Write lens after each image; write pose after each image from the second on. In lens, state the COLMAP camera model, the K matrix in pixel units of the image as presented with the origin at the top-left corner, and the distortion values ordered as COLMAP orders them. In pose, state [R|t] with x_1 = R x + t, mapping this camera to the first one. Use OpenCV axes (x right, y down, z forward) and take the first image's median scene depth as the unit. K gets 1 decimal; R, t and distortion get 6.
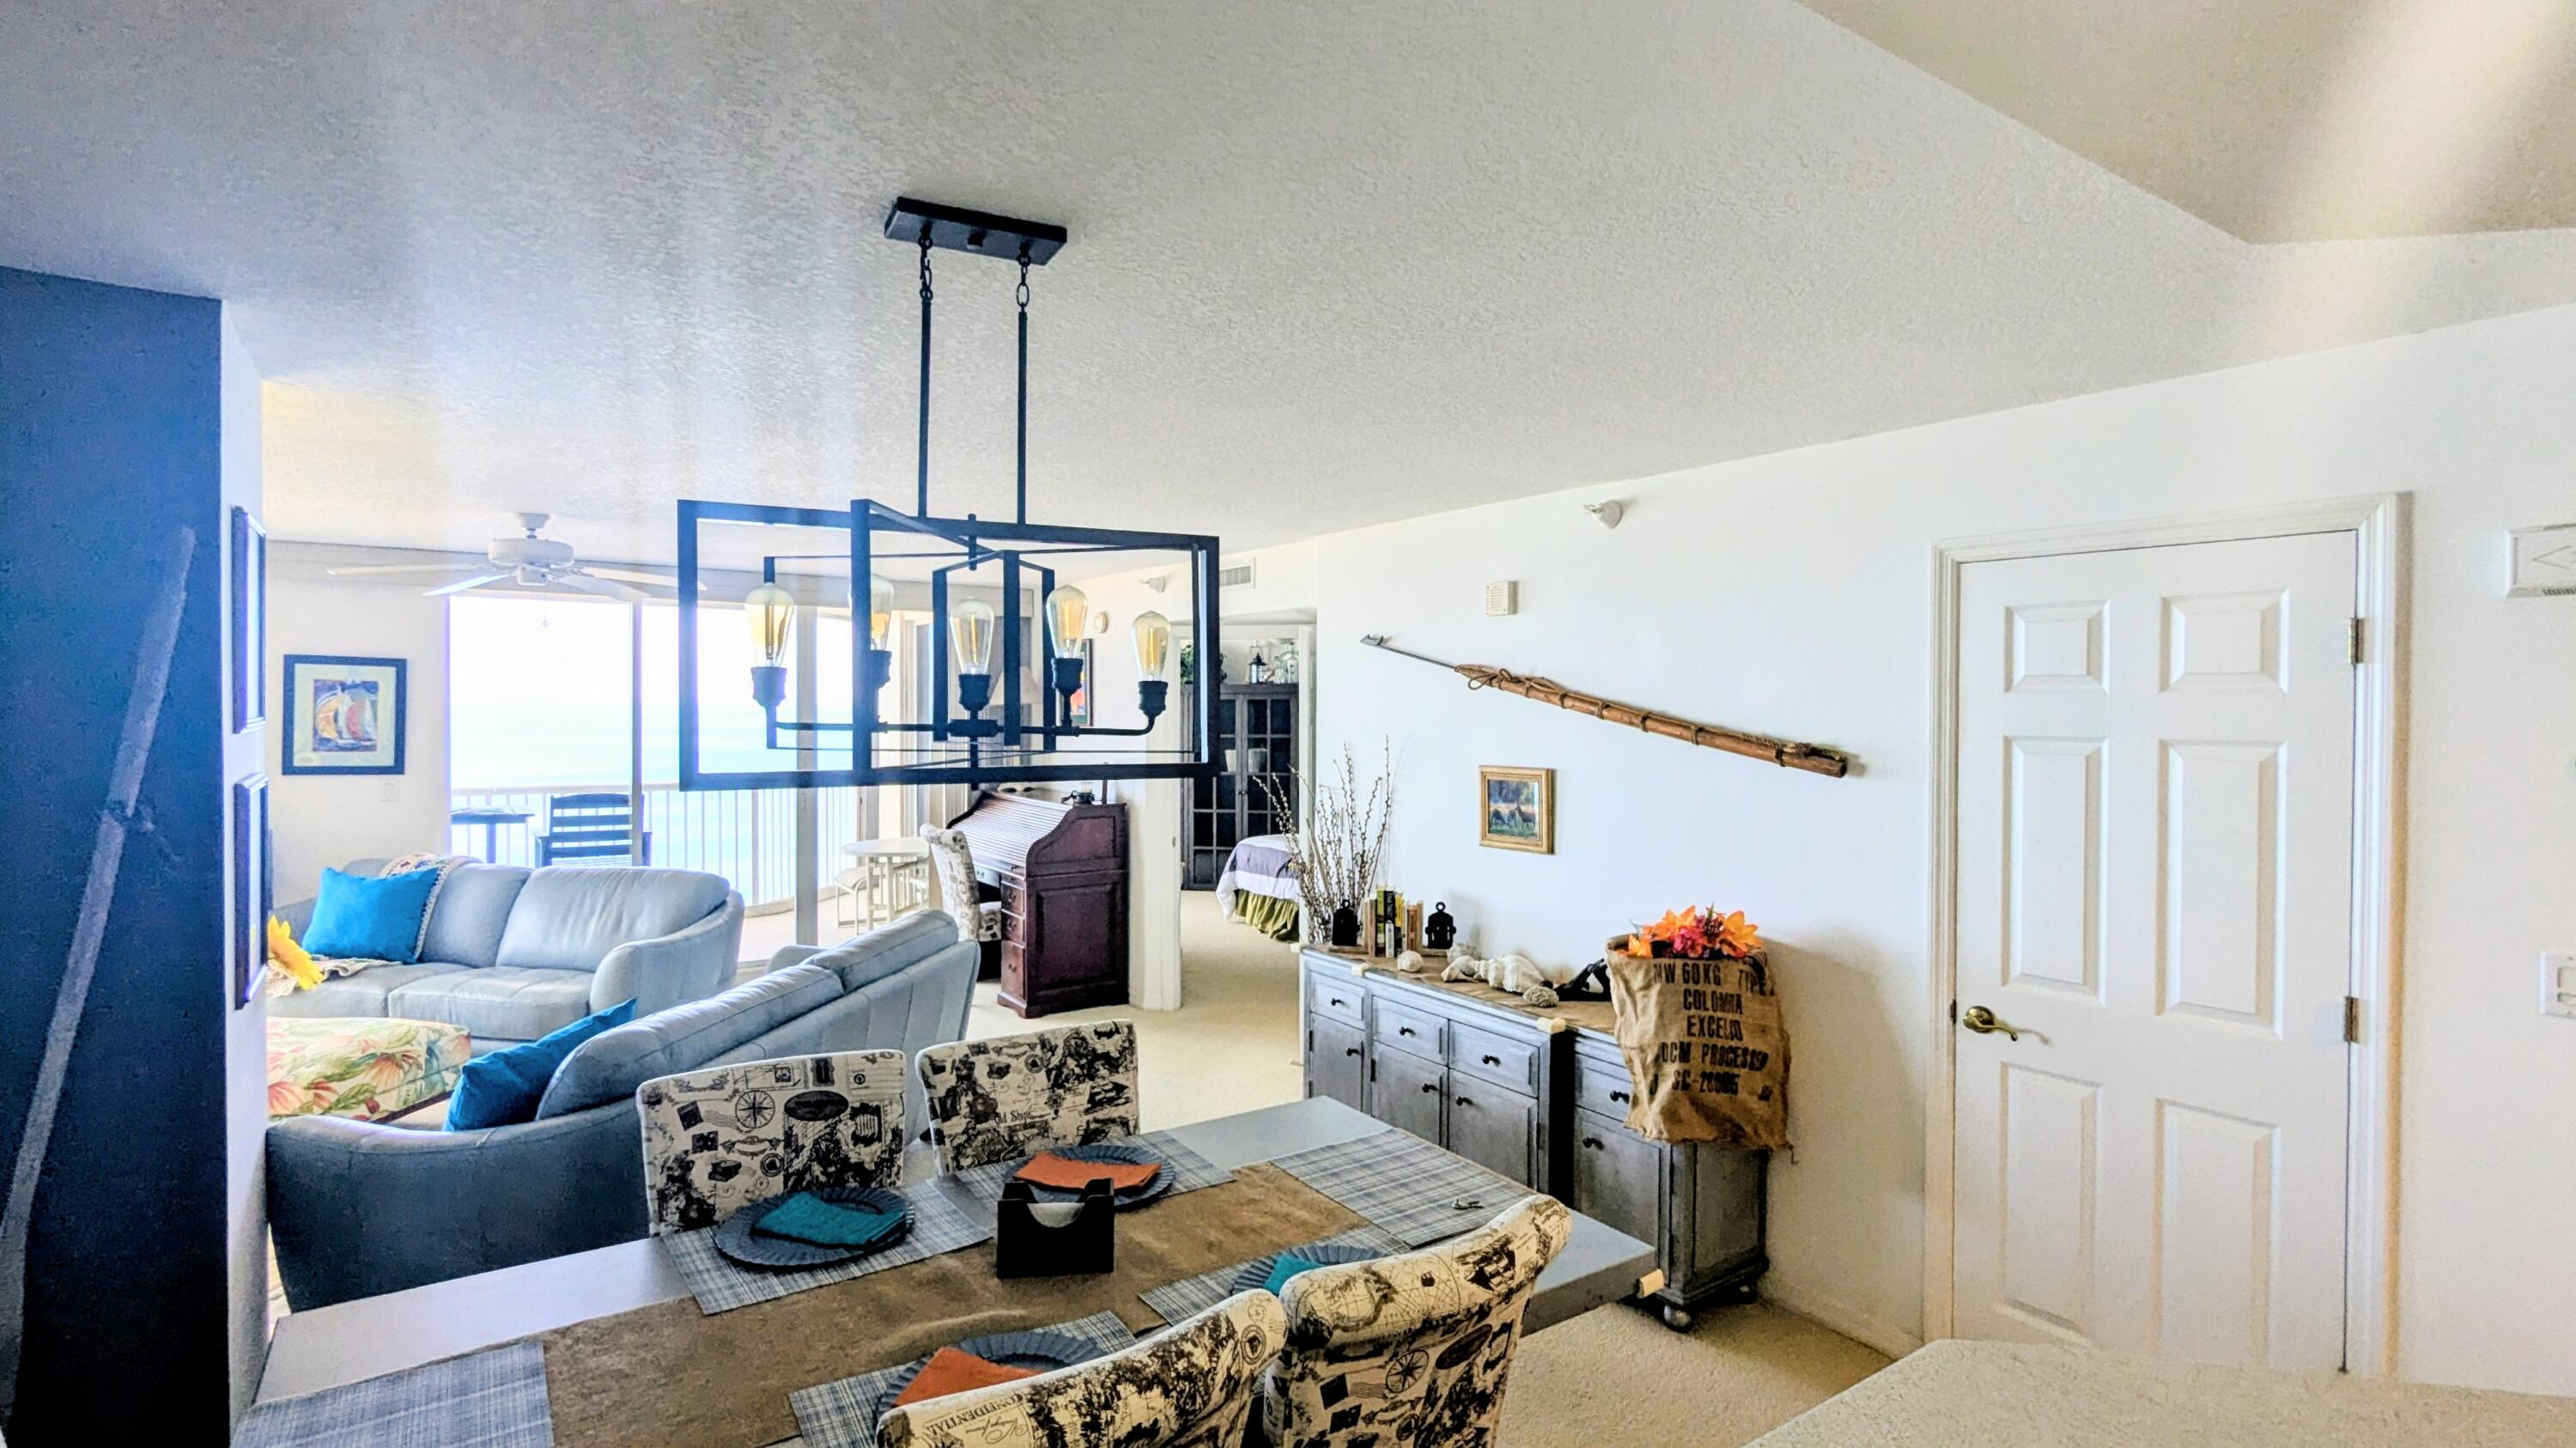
lens RADIAL K [[1243.7, 0, 1260.0], [0, 1243.7, 719.0], [0, 0, 1]] dist [-0.004426, -0.000829]
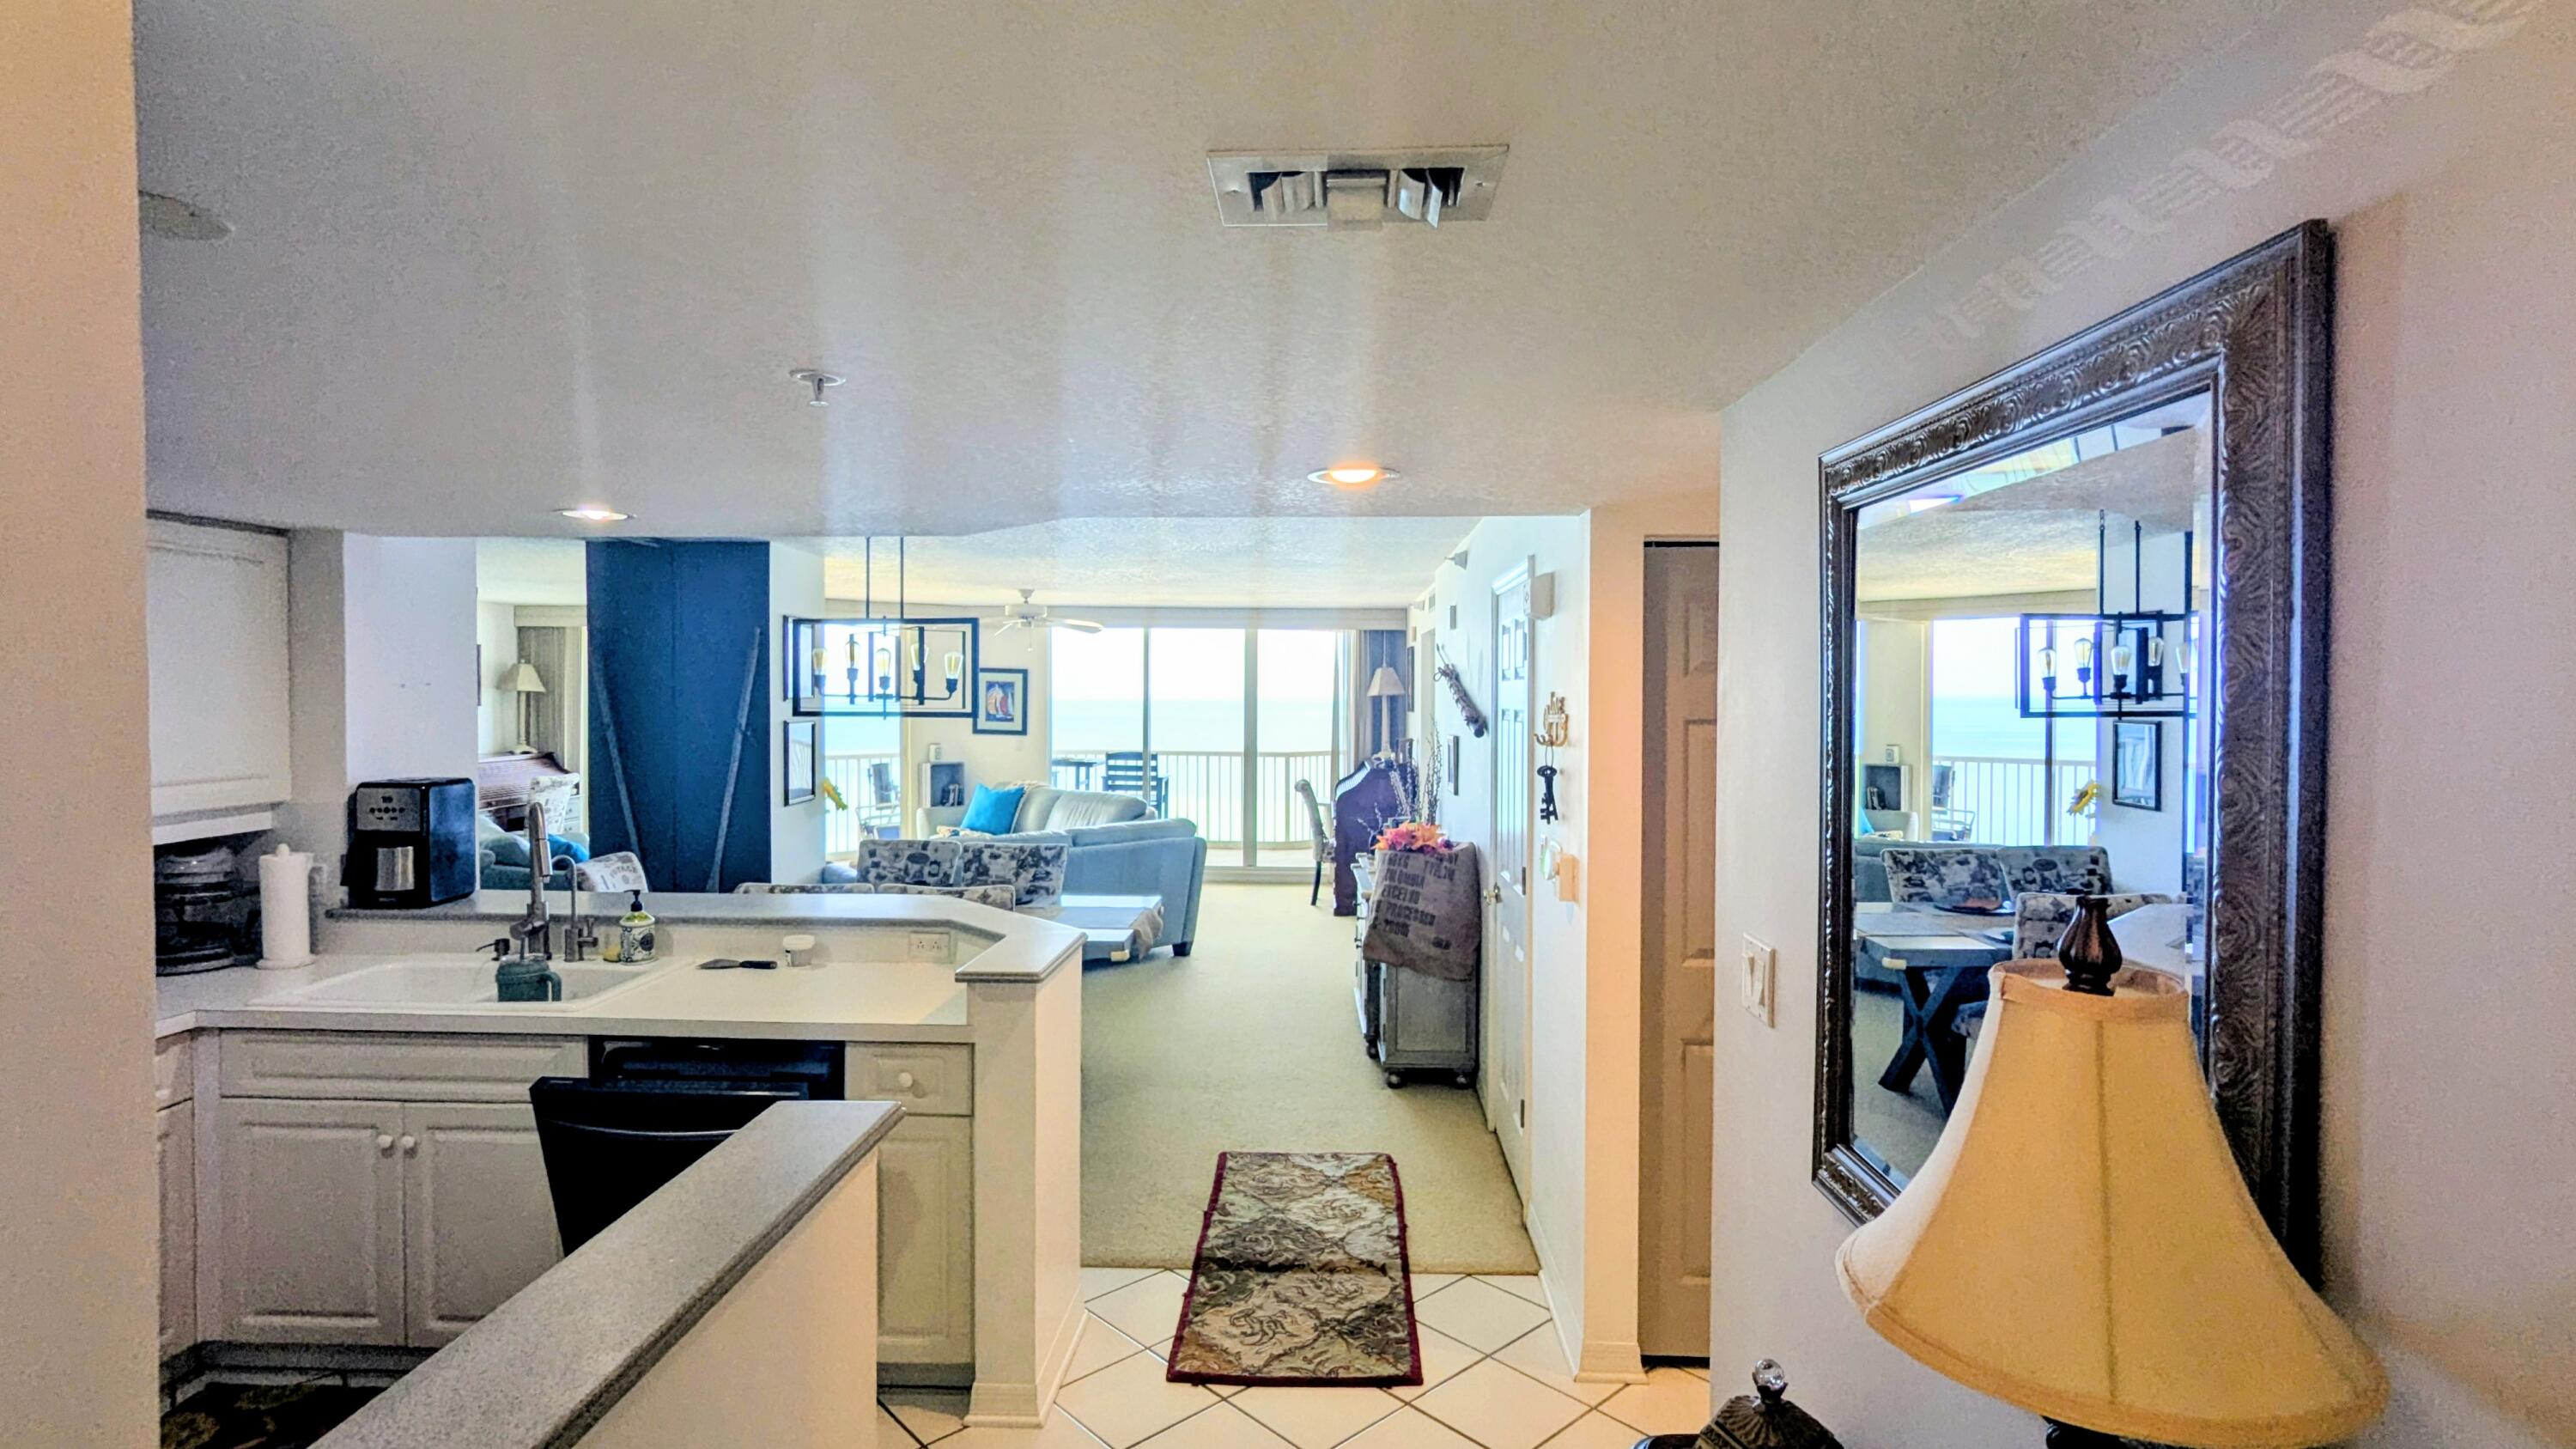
lens RADIAL K [[1243.8, 0, 1260.0], [0, 1243.8, 719.5], [0, 0, 1]] dist [-0.004426, -0.000829]
pose [[0.798322, 0.010492, -0.602140, 1.429515], [-0.009871, 0.999942, 0.004336, 0.026210], [0.602150, 0.002482, 0.798379, -0.454027]]
